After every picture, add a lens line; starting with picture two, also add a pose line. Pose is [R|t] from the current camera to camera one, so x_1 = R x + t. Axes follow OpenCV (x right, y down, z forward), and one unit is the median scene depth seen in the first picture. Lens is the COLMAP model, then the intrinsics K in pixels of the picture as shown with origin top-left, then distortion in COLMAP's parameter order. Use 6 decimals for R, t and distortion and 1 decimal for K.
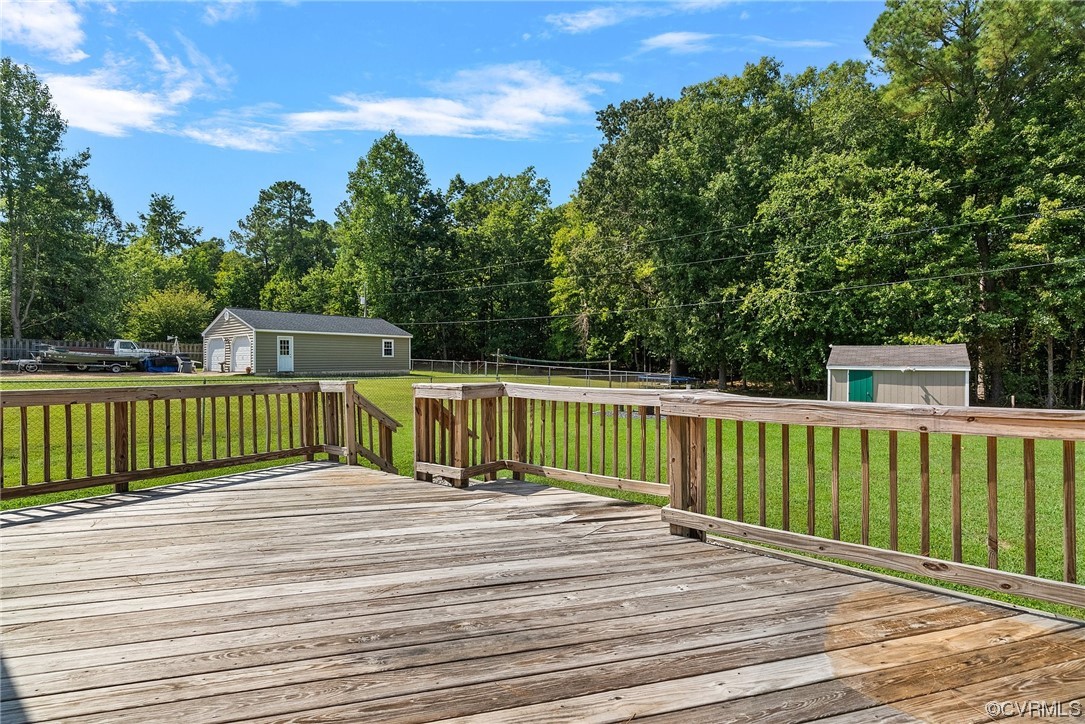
lens RADIAL K [[494.5, 0, 545.9], [0, 494.5, 359.3], [0, 0, 1]] dist [-0.008164, 0.000754]
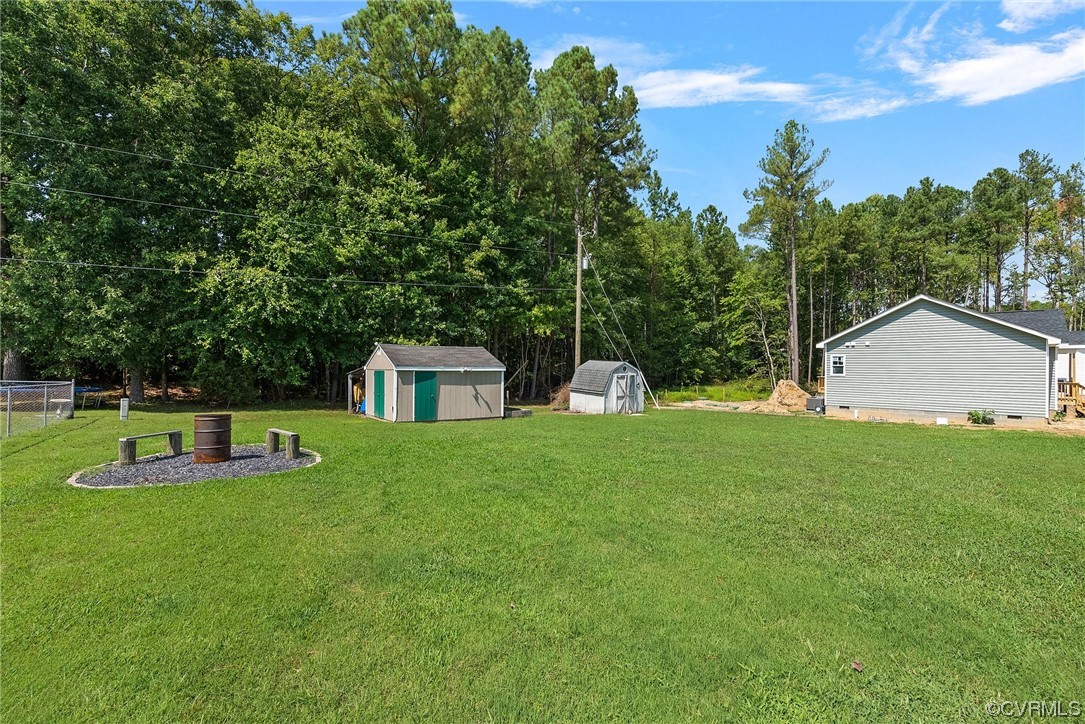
lens RADIAL K [[487.4, 0, 542.5], [0, 487.4, 362.0], [0, 0, 1]] dist [-0.011742, 0.003094]
pose [[0.325334, 0.008140, 0.945564, -0.110546], [-0.007538, 0.999954, -0.006014, 0.005985], [-0.945569, -0.005171, 0.325380, 0.348121]]
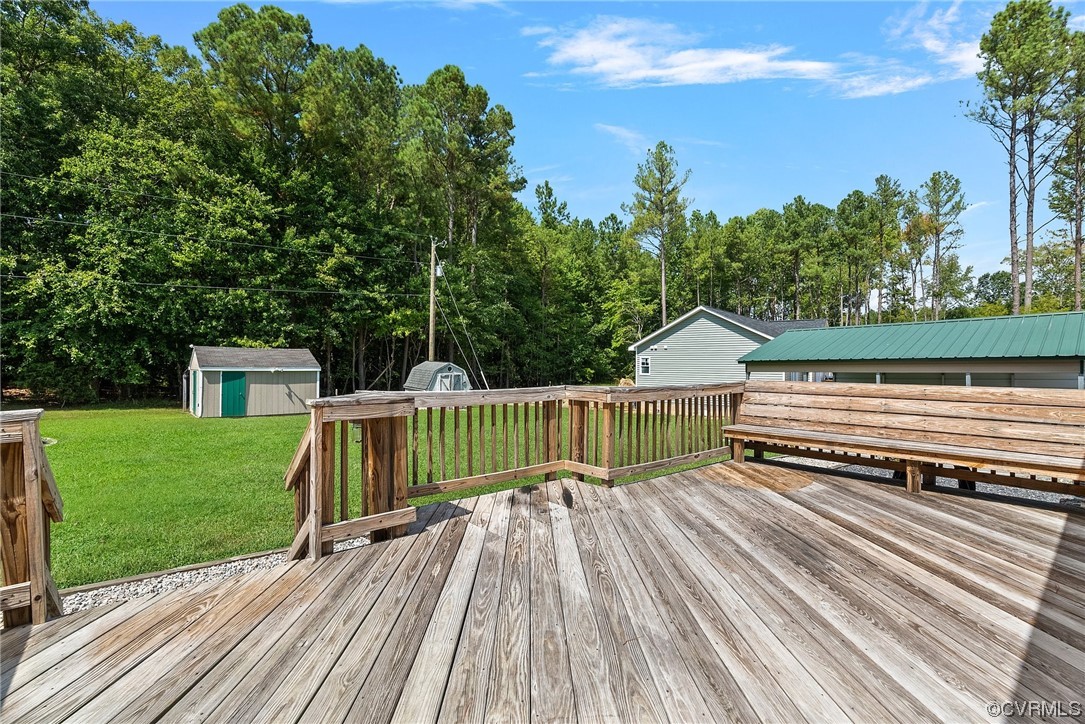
lens RADIAL K [[487.4, 0, 542.5], [0, 487.4, 362.0], [0, 0, 1]] dist [-0.011742, 0.003094]
pose [[0.222589, 0.006246, 0.974892, -0.140265], [-0.009404, 0.999947, -0.004260, 0.000741], [-0.974867, -0.008220, 0.222636, 0.107933]]
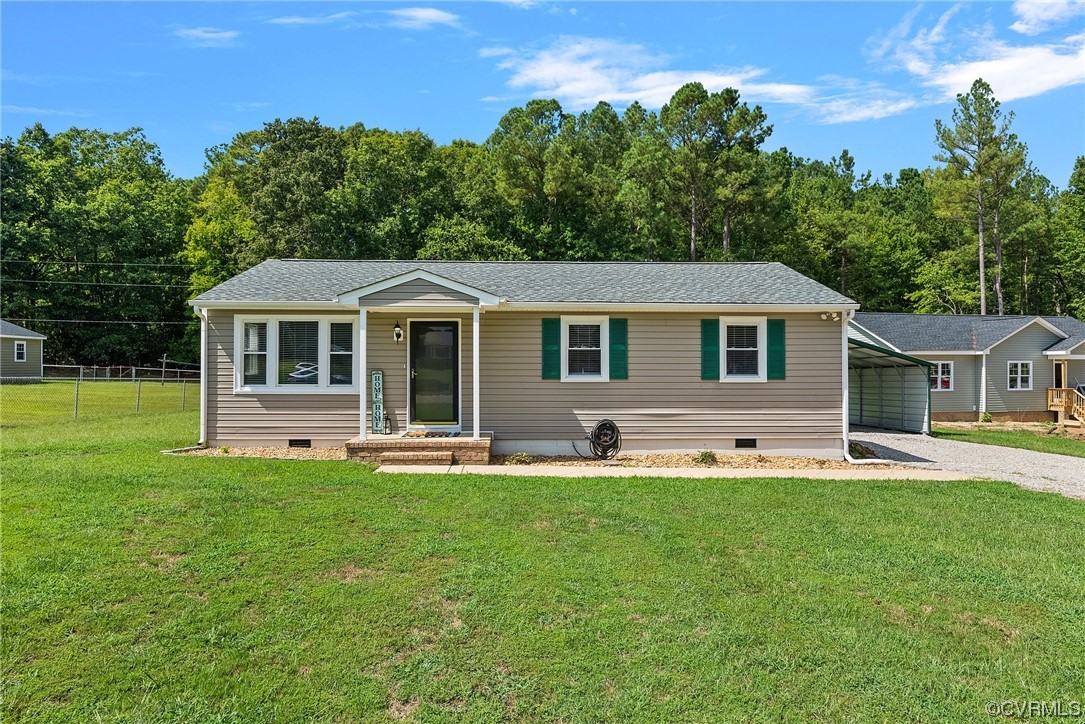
lens RADIAL K [[682.7, 0, 542.5], [0, 682.7, 362.0], [0, 0, 1]] dist [-0.027305, -0.000365]
pose [[0.778797, 0.007674, 0.627228, -0.475381], [-0.006145, 0.999971, -0.004604, -0.005527], [-0.627245, -0.000269, 0.778822, -0.663710]]
